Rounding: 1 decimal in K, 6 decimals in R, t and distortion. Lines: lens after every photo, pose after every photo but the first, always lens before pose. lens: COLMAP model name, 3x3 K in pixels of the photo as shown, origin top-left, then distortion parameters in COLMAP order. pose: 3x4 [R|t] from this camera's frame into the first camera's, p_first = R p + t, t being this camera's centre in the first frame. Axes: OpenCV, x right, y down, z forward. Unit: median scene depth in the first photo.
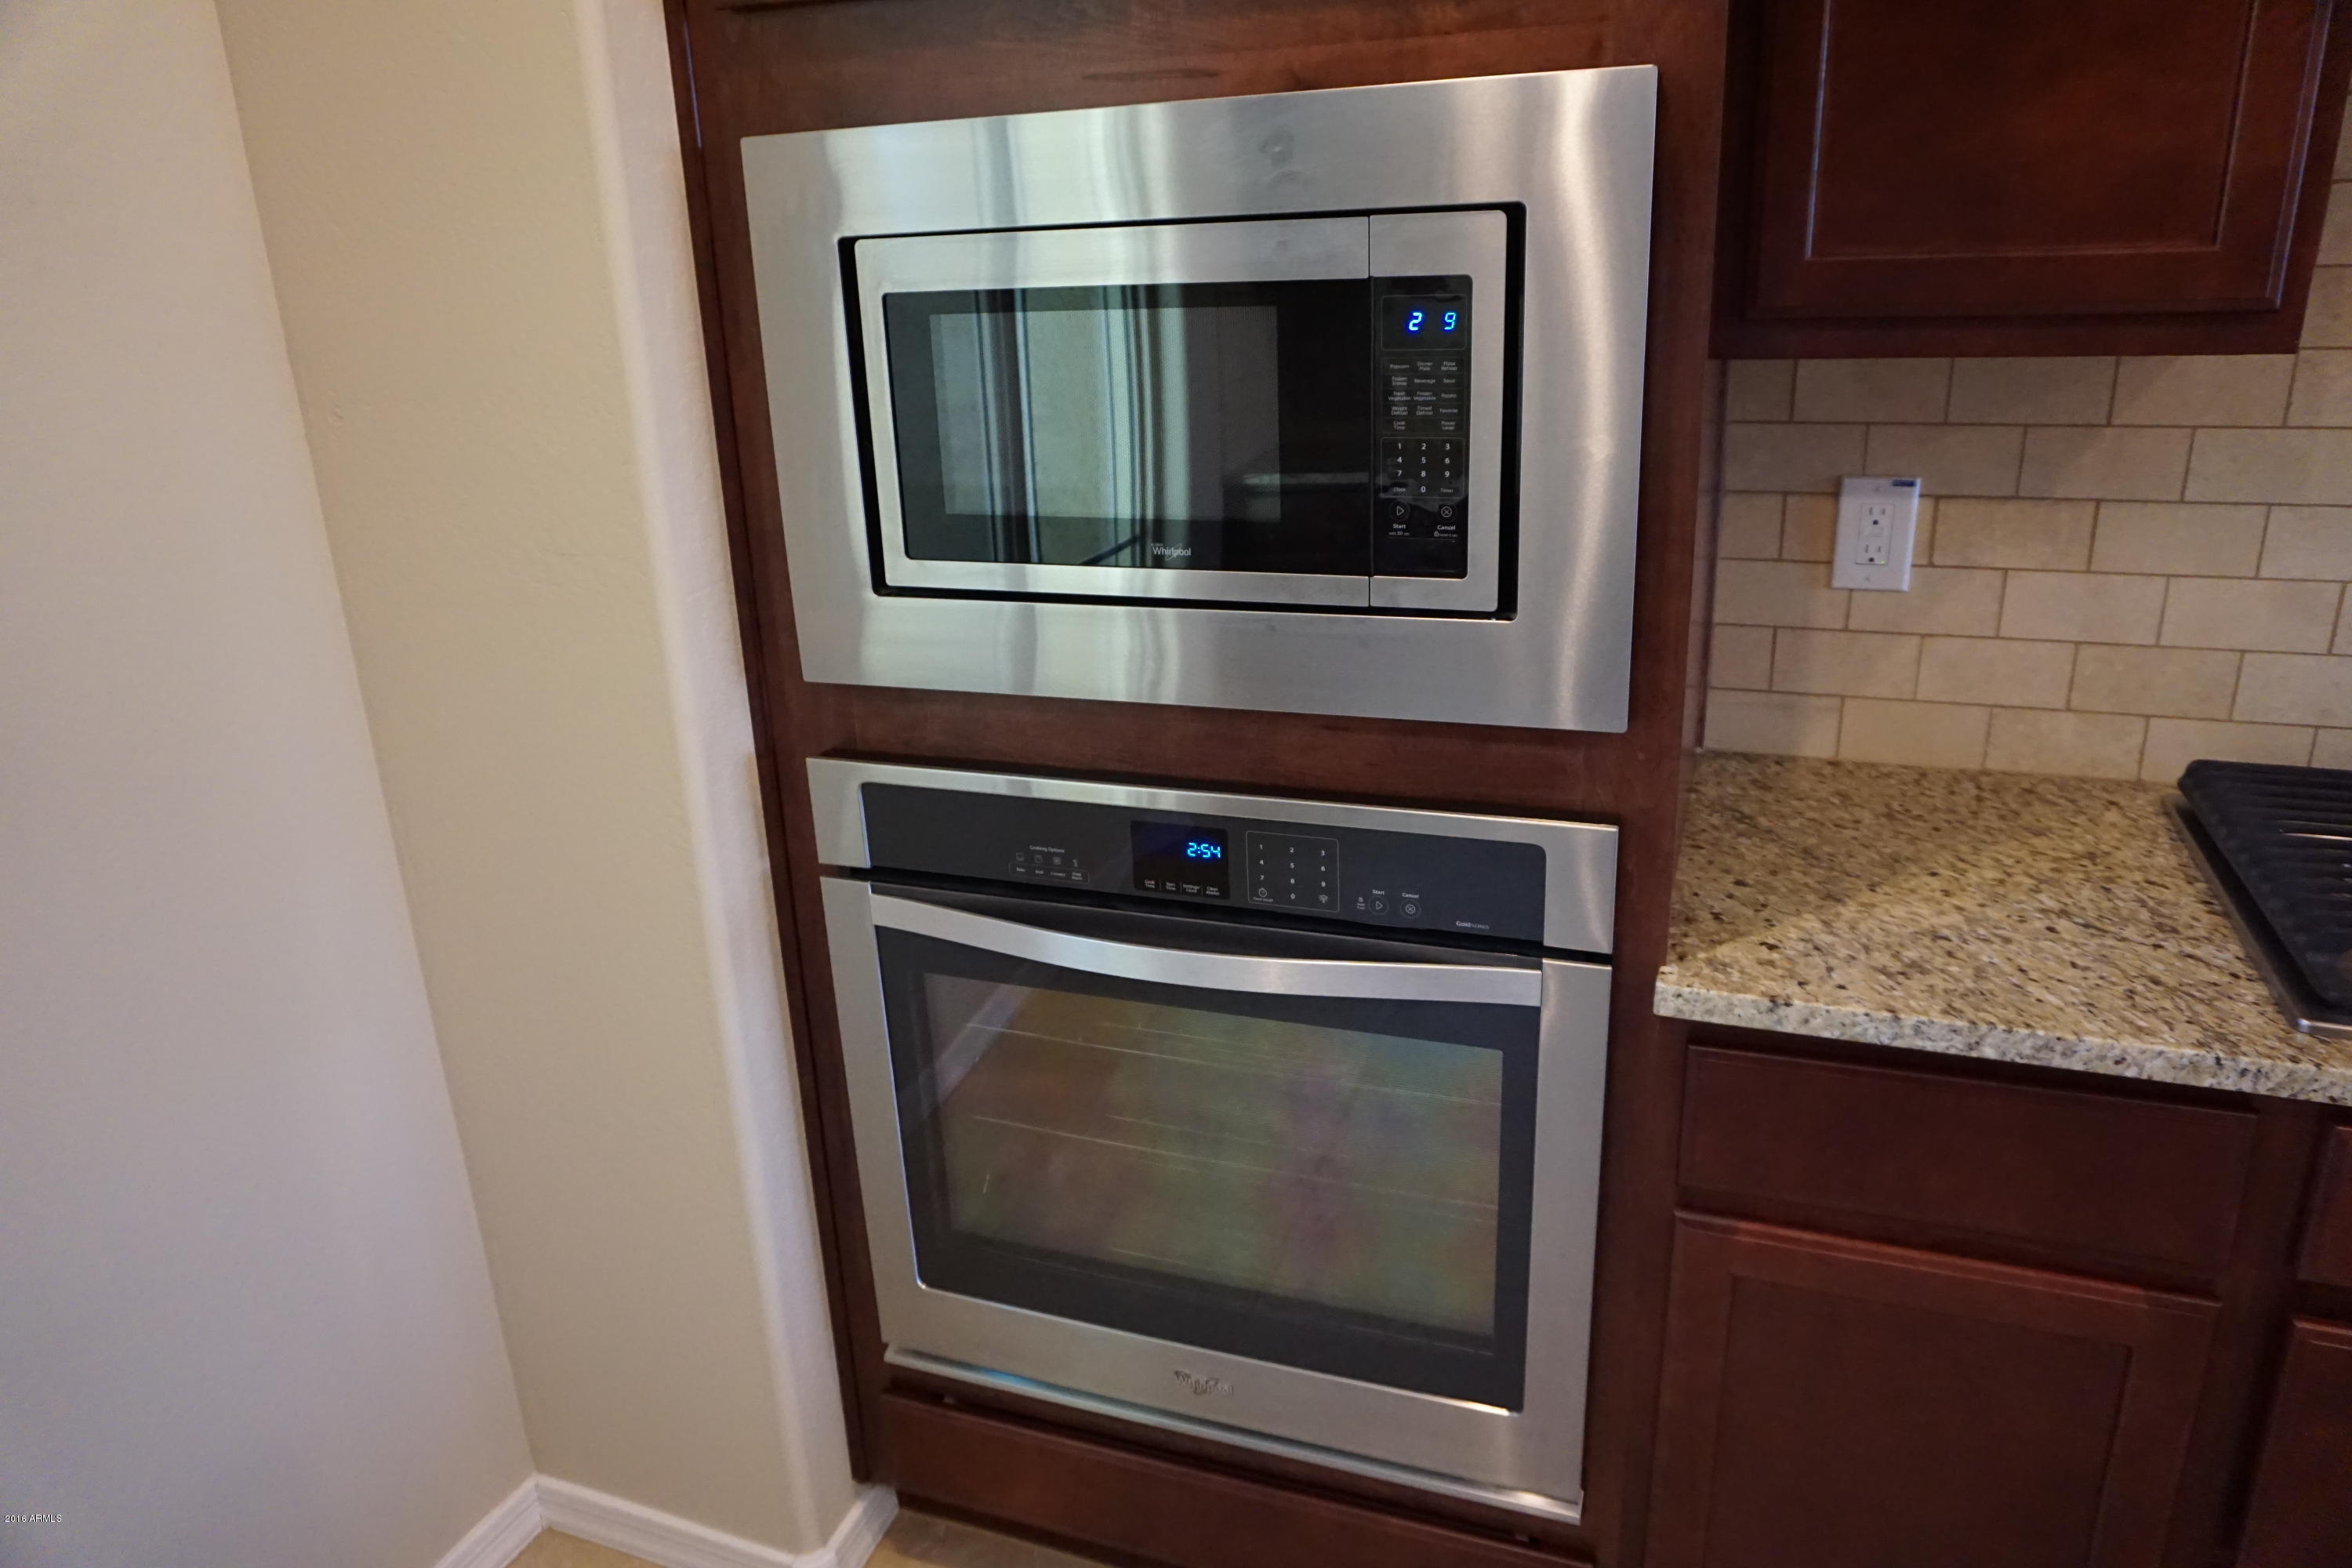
lens RADIAL K [[1567.6, 0, 1166.9], [0, 1567.6, 782.7], [0, 0, 1]] dist [-0.046464, 0.030093]
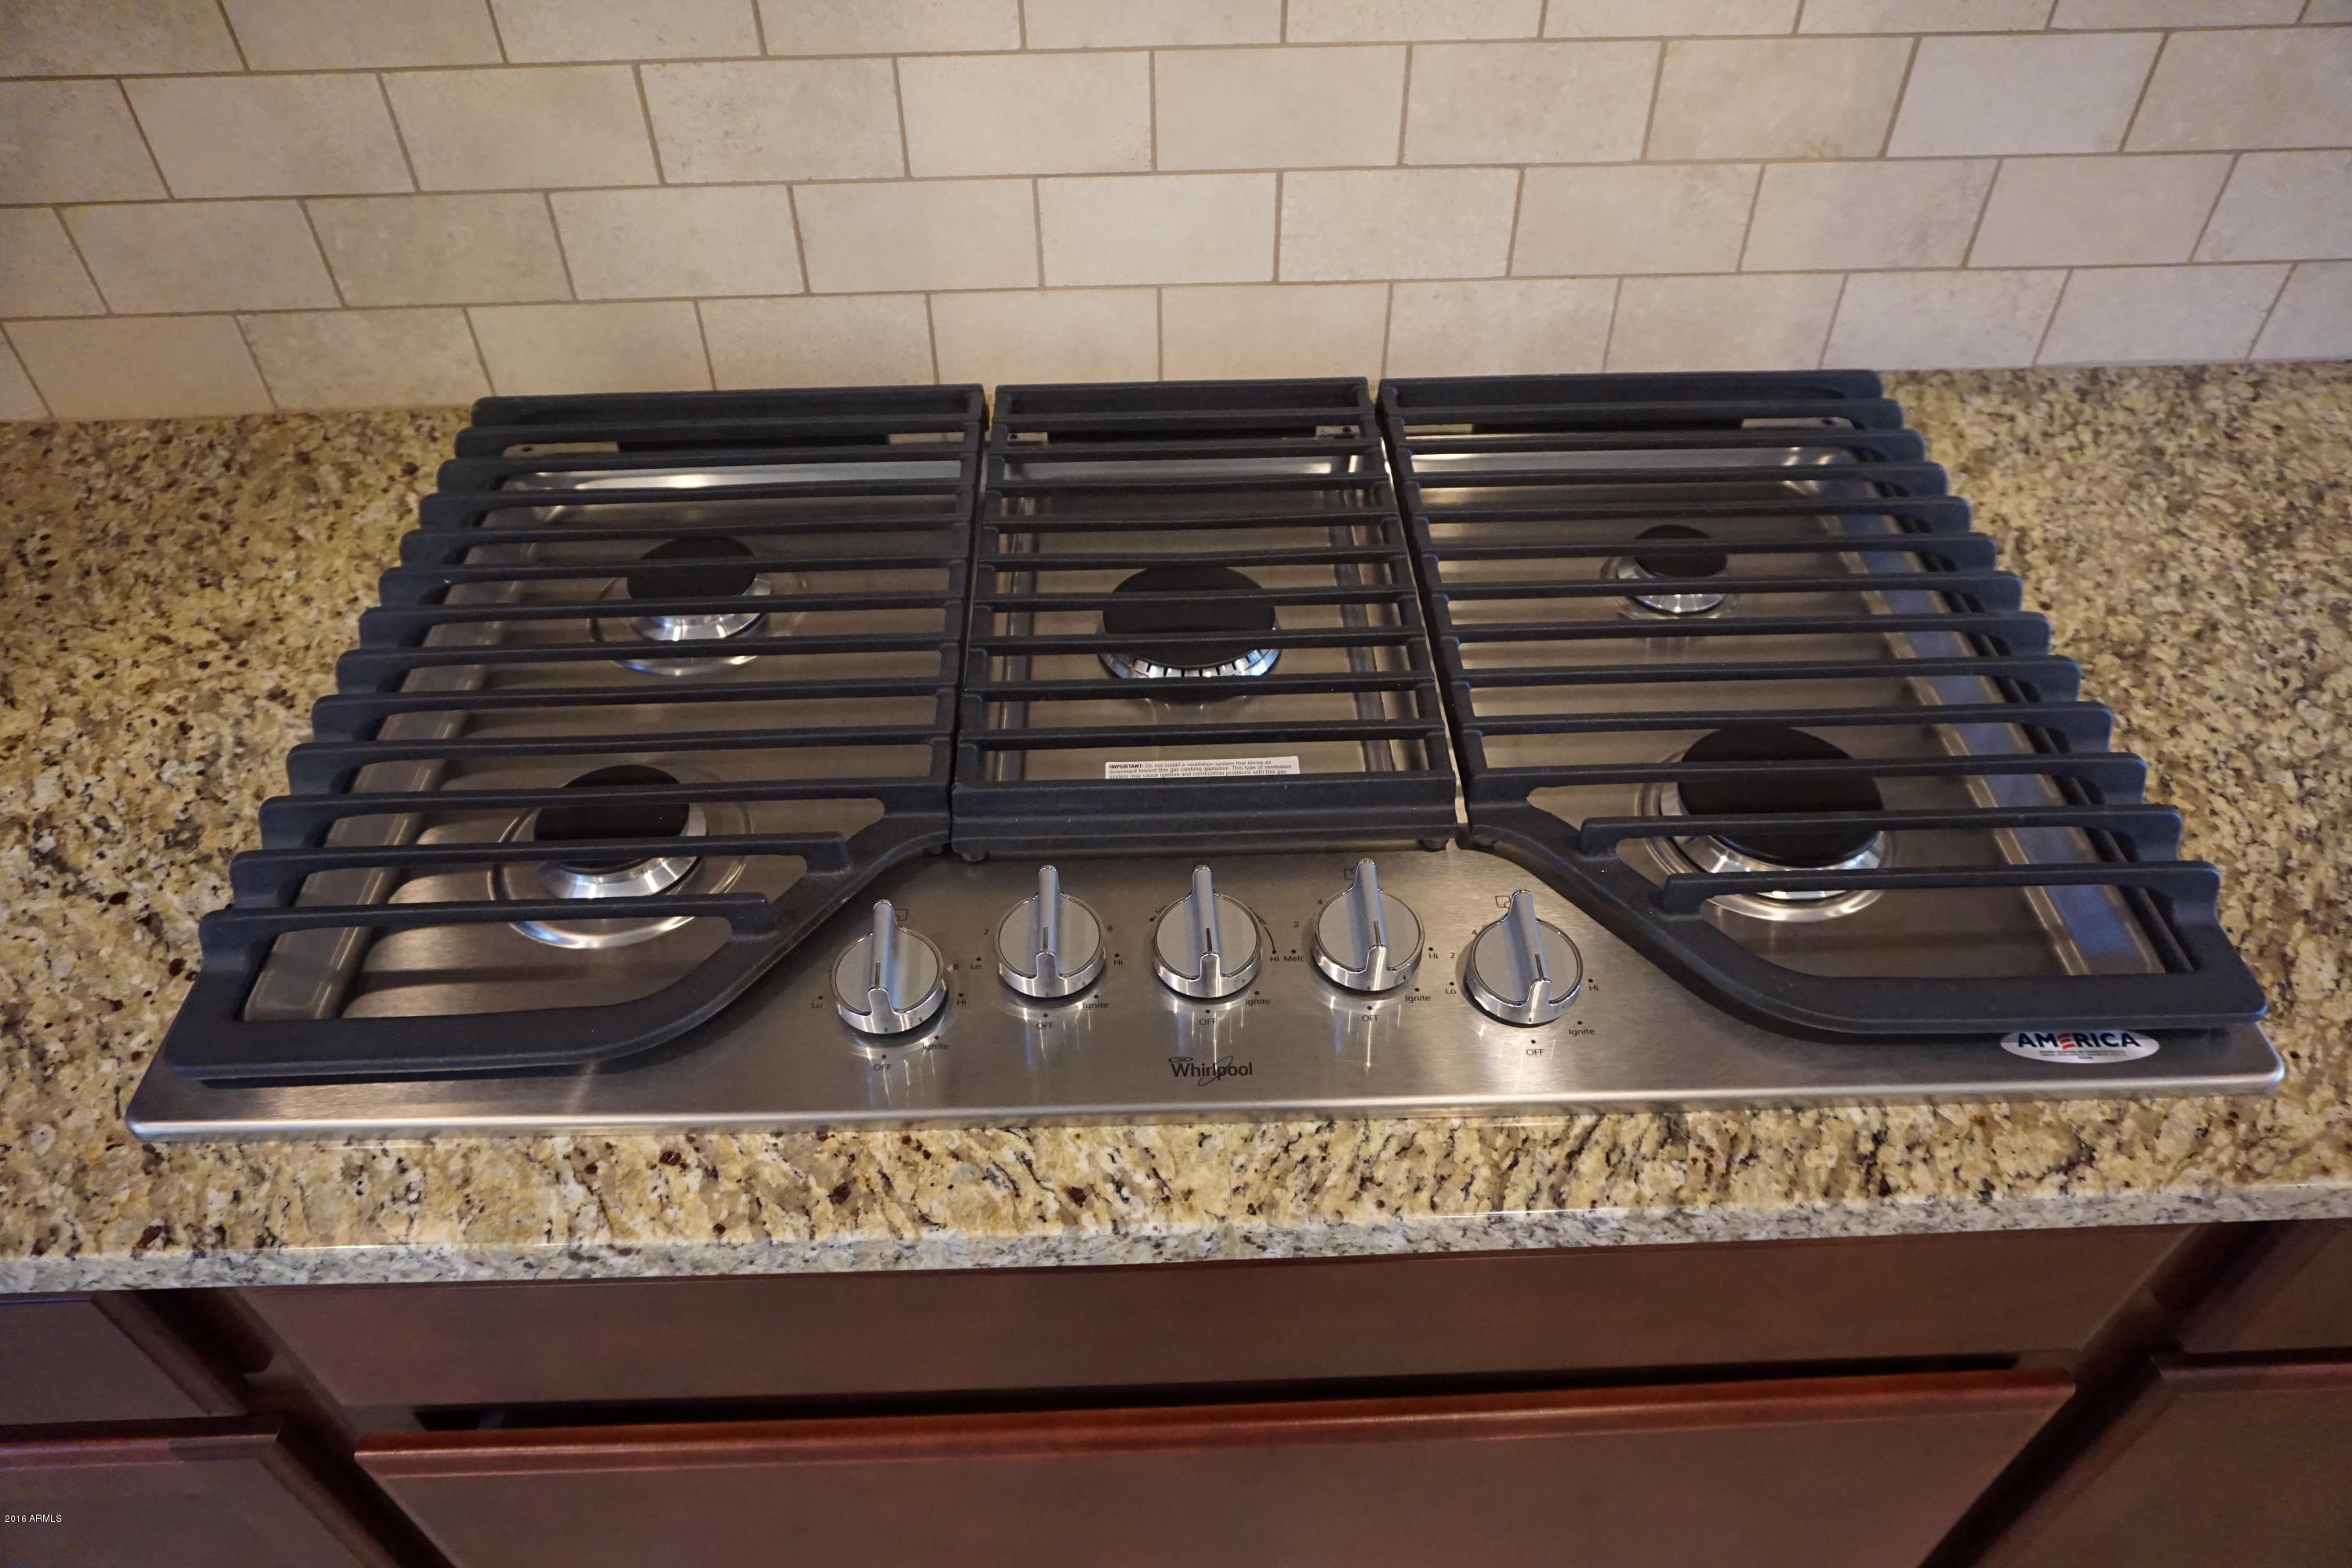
lens RADIAL K [[1567.6, 0, 1166.9], [0, 1567.6, 782.7], [0, 0, 1]] dist [-0.046464, 0.030093]
pose [[0.923317, -0.247055, 0.294025, 0.746616], [0.100529, 0.894397, 0.435831, -0.128368], [-0.370649, -0.372852, 0.850648, 0.336063]]
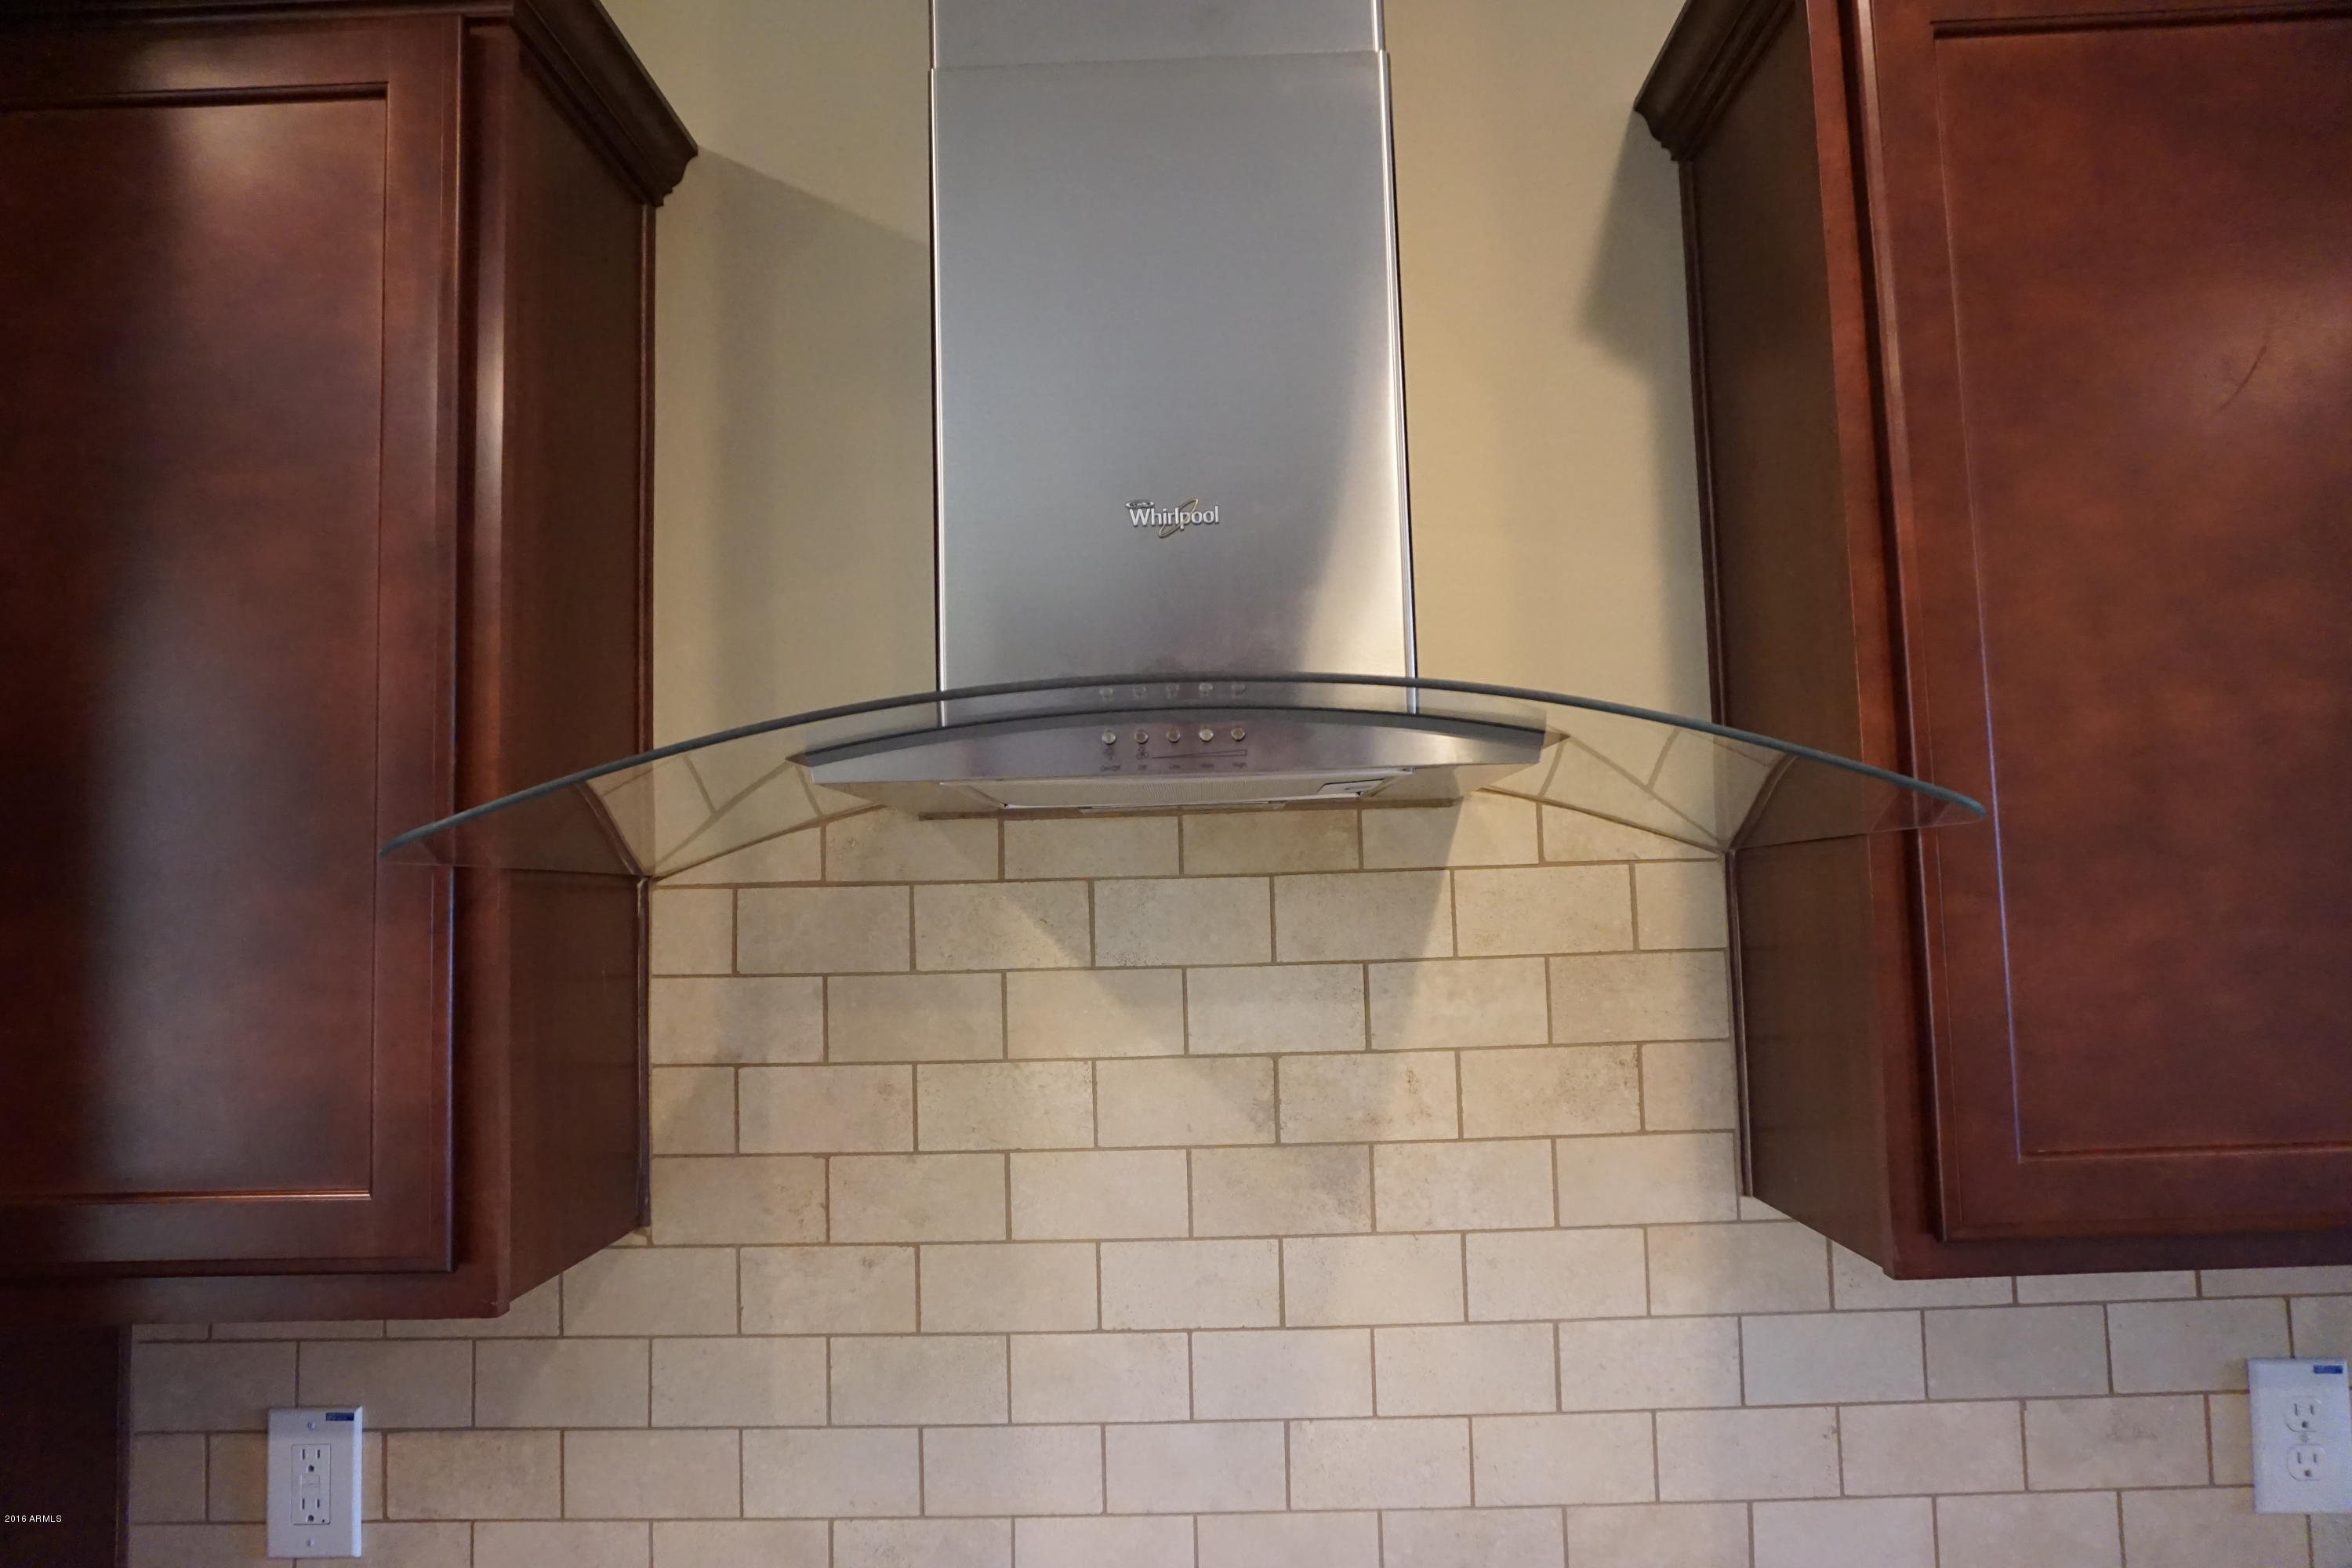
lens RADIAL K [[1567.6, 0, 1166.9], [0, 1567.6, 782.7], [0, 0, 1]] dist [-0.046464, 0.030093]
pose [[0.944603, 0.039202, 0.325866, 0.680108], [0.097015, 0.915130, -0.391313, -0.156672], [-0.313550, 0.401249, 0.860631, 0.063664]]
